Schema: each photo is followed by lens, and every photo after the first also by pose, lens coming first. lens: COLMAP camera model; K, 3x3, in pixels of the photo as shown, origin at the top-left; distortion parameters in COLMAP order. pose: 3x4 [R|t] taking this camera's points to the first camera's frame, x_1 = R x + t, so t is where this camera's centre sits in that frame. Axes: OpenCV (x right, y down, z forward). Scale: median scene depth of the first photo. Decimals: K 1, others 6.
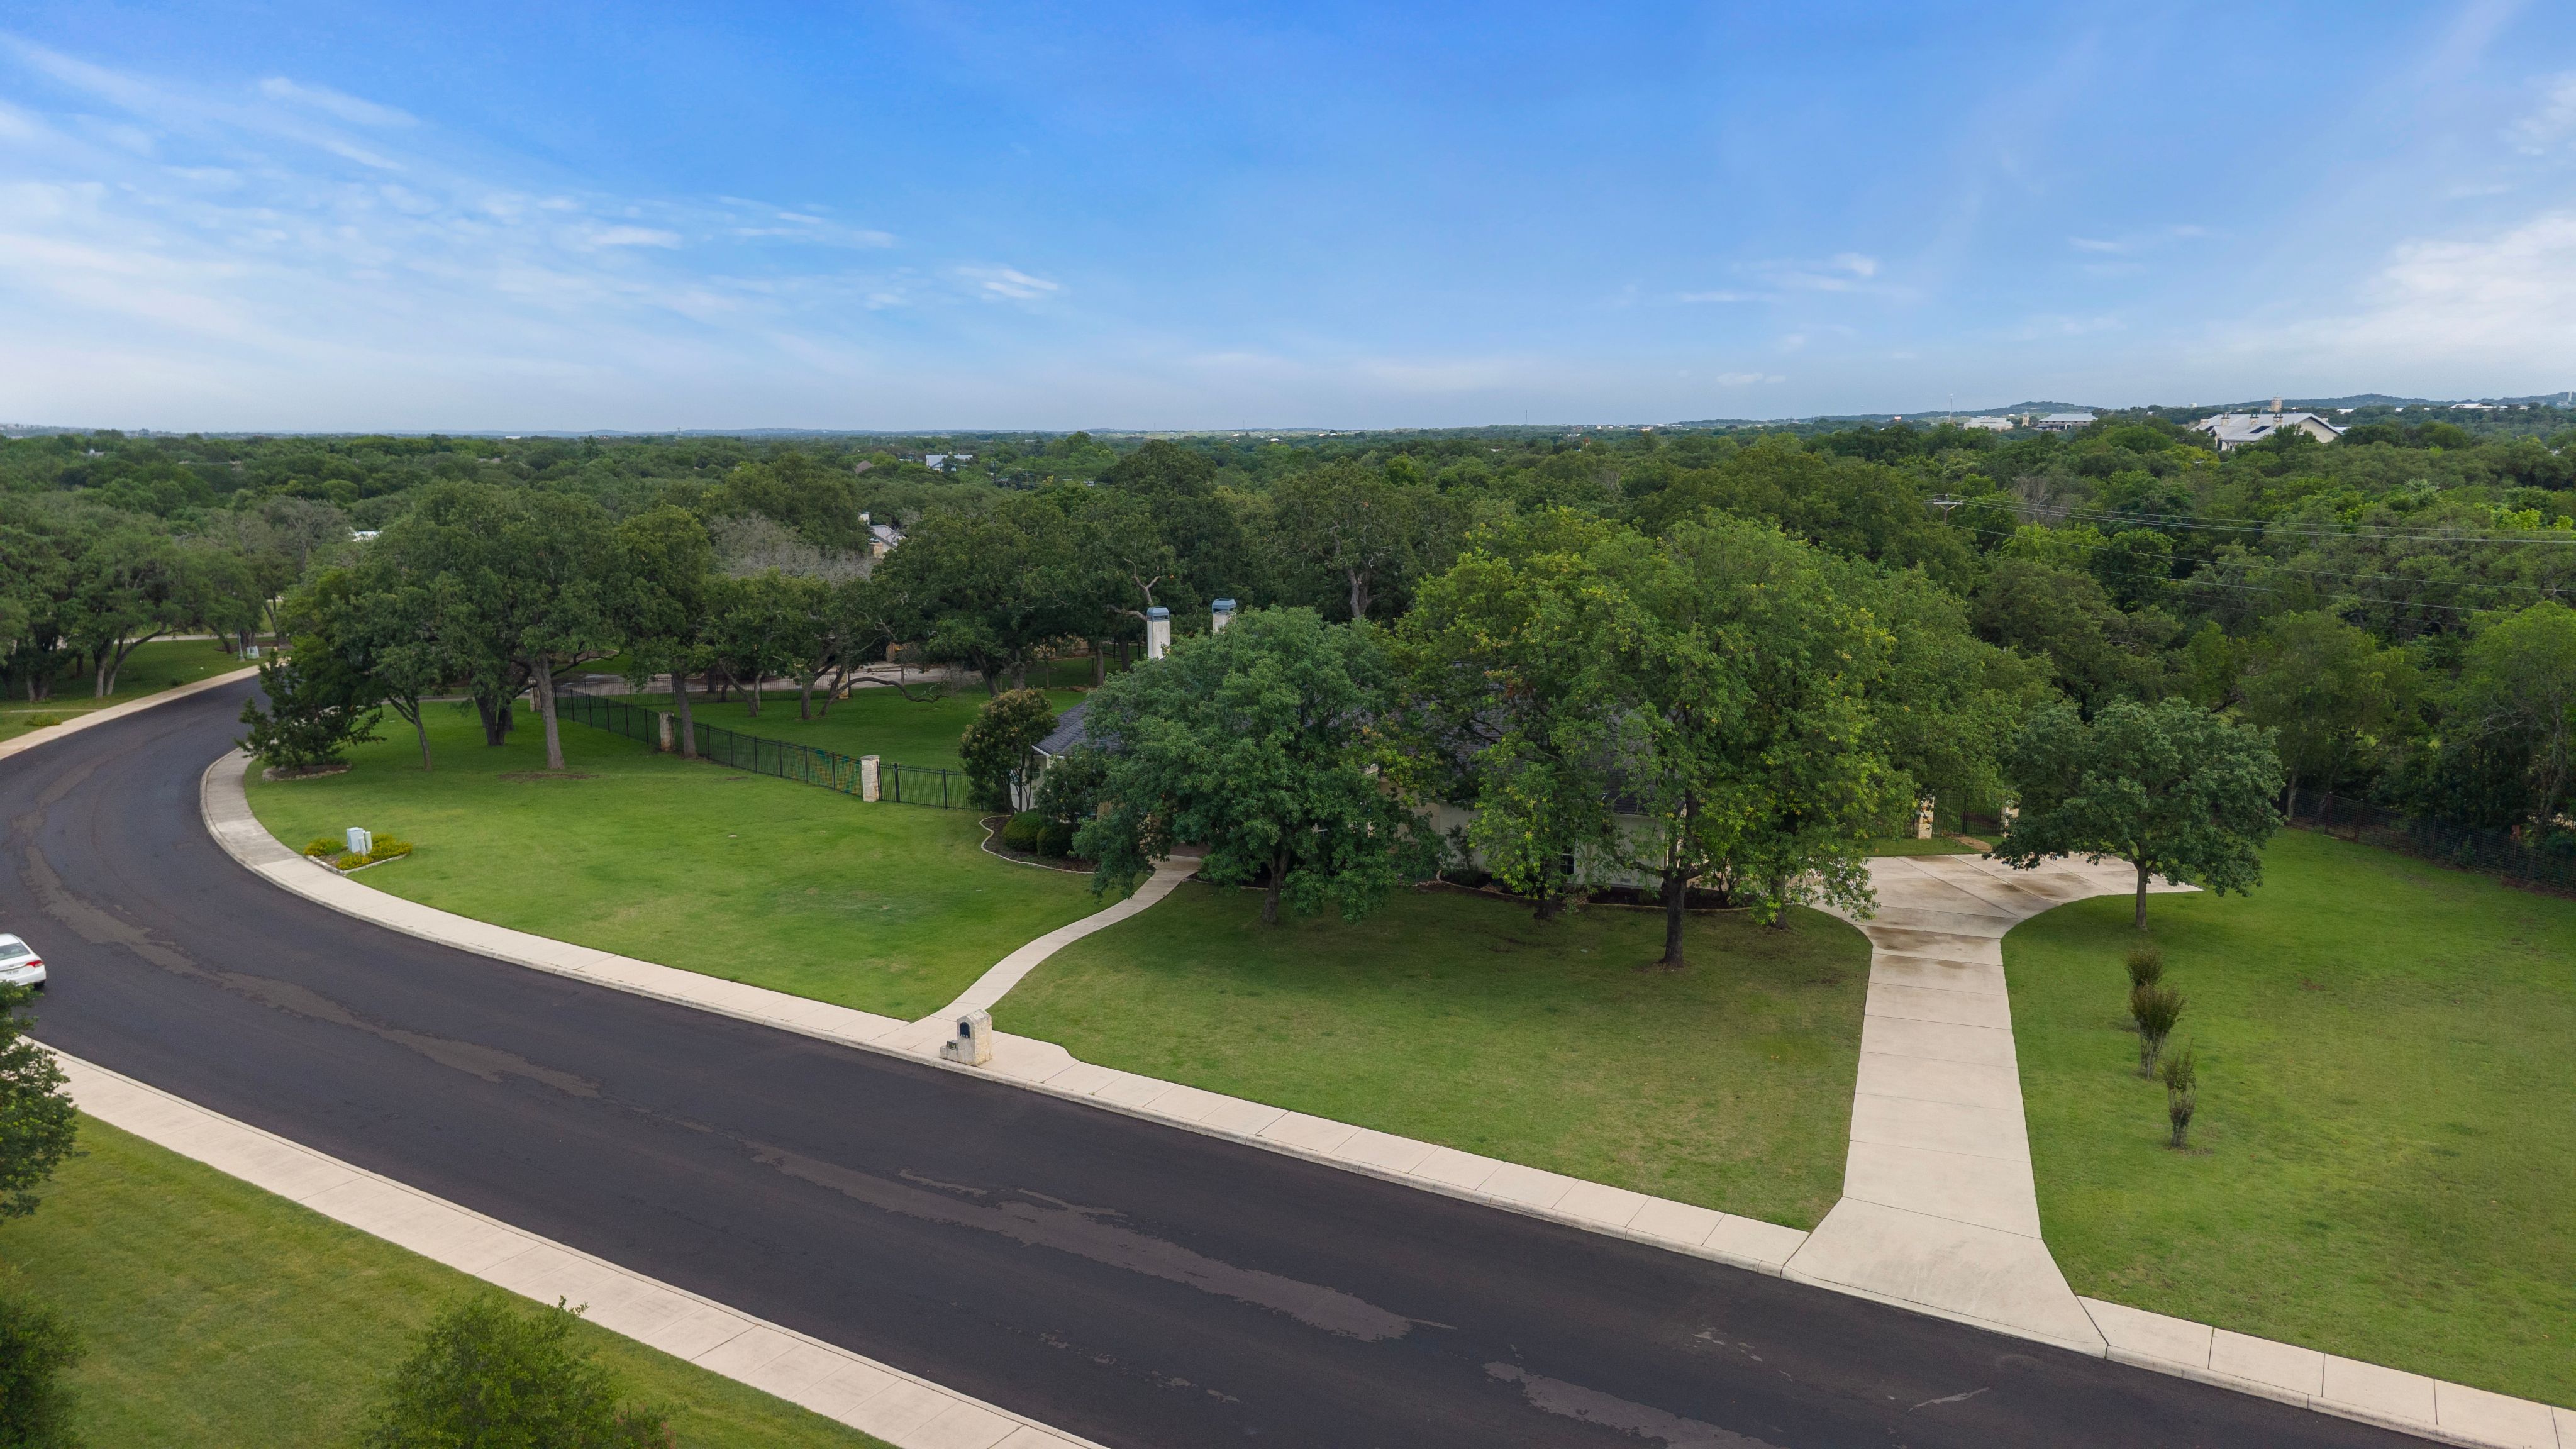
lens RADIAL K [[1708.3, 0, 1282.2], [0, 1708.3, 725.2], [0, 0, 1]] dist [0.019095, -0.021643]
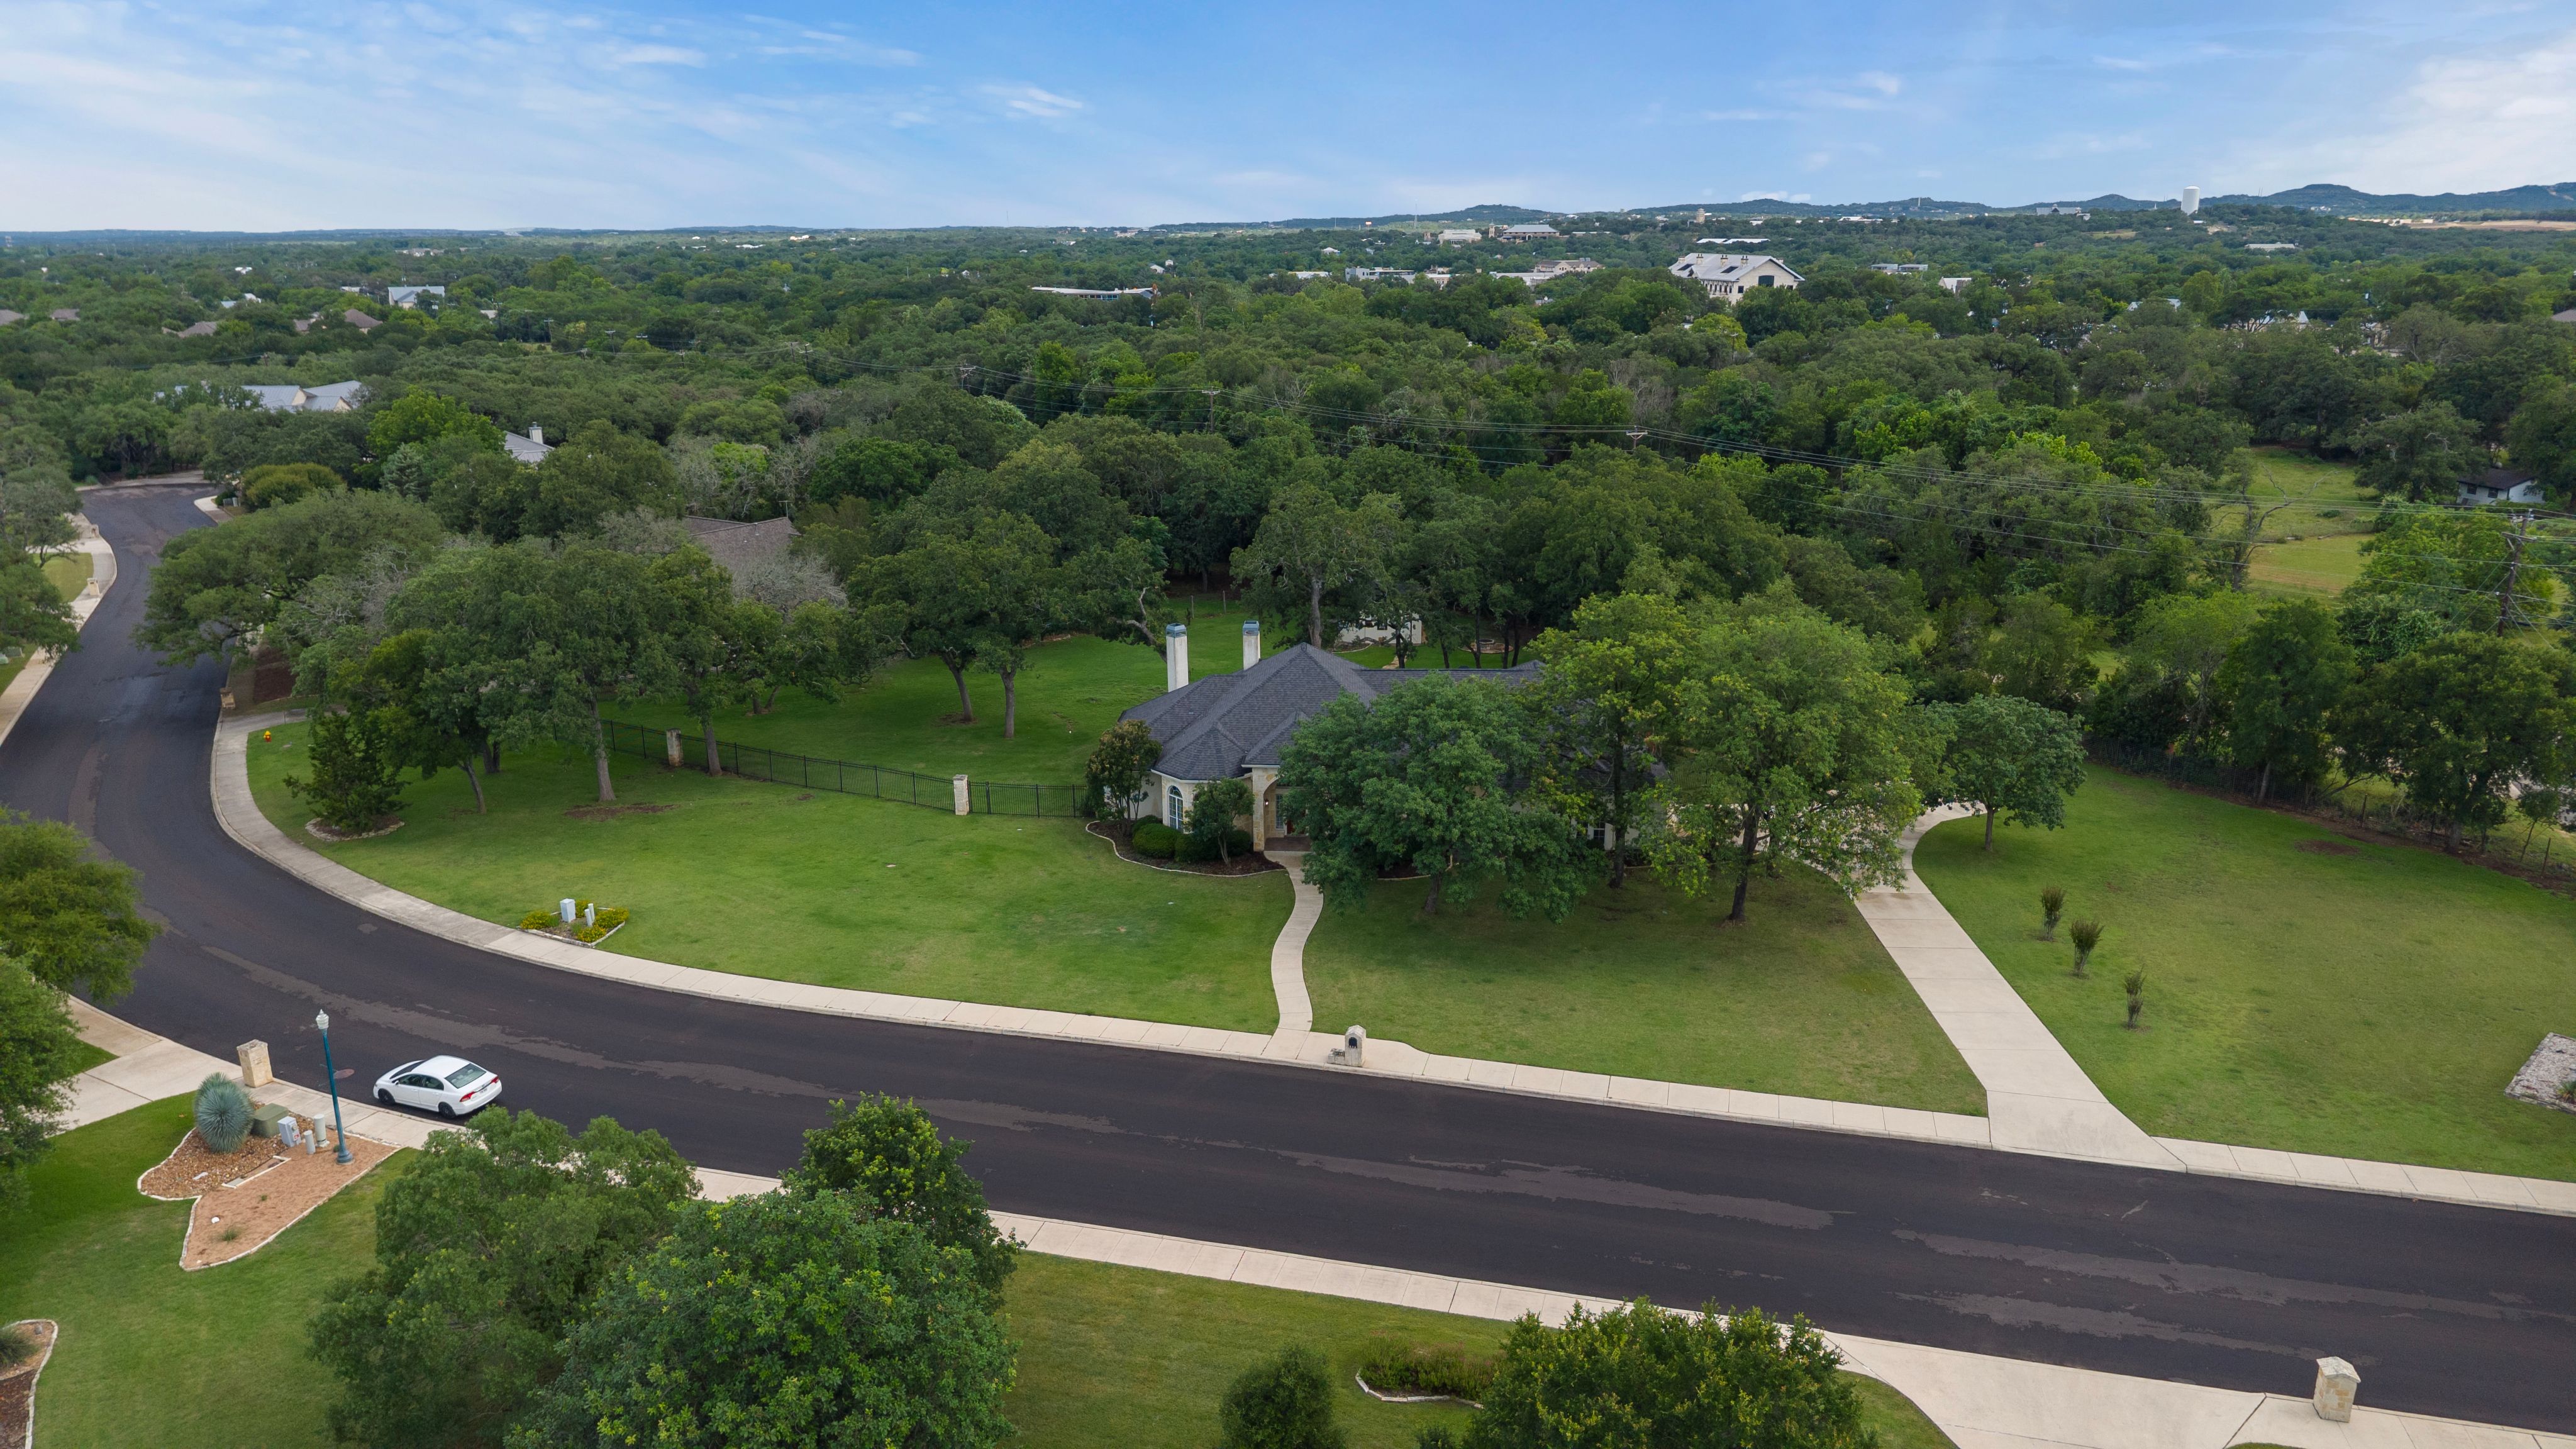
lens RADIAL K [[1708.3, 0, 1282.2], [0, 1708.3, 722.2], [0, 0, 1]] dist [0.019095, -0.021643]
pose [[0.957024, -0.081288, 0.278382, -0.519446], [0.050797, 0.992060, 0.115052, -0.206716], [-0.285524, -0.095967, 0.953555, -0.233226]]
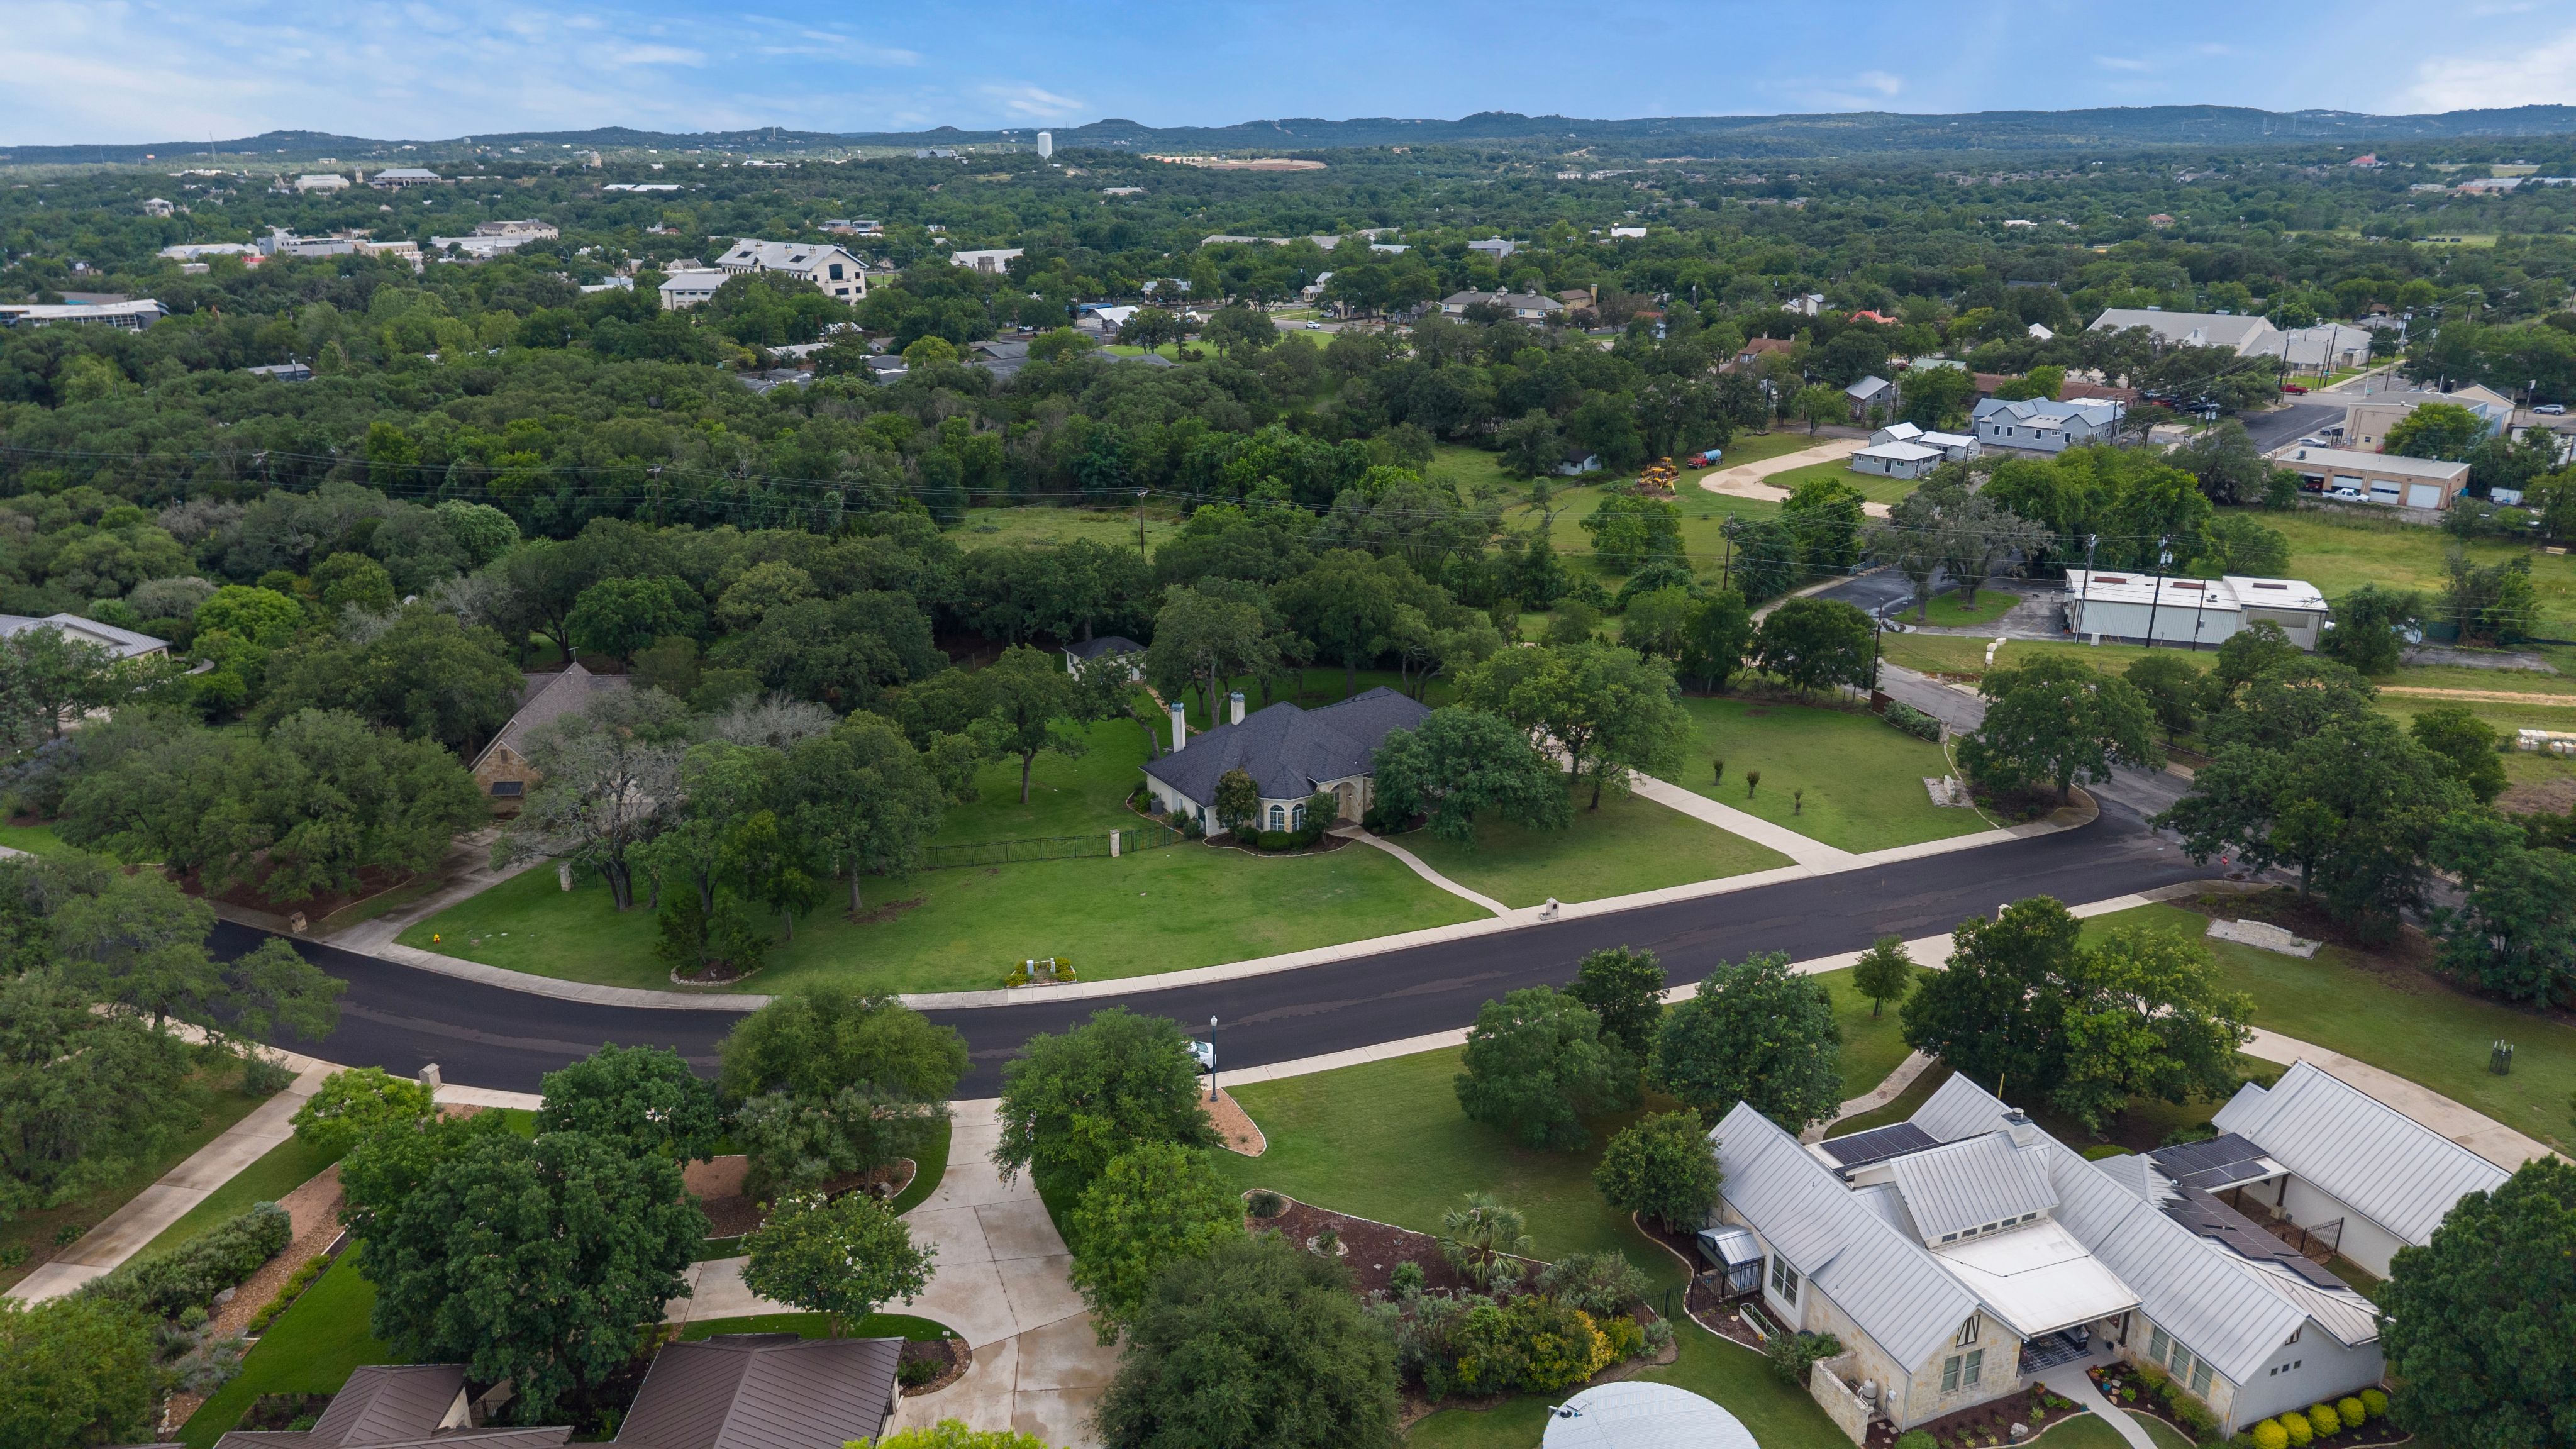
lens RADIAL K [[1708.3, 0, 1293.9], [0, 1708.3, 719.6], [0, 0, 1]] dist [0.019095, -0.021643]
pose [[0.606940, -0.249395, 0.754603, -2.060674], [0.137465, 0.968120, 0.209396, -0.625795], [-0.782769, -0.023359, 0.621874, -0.294485]]
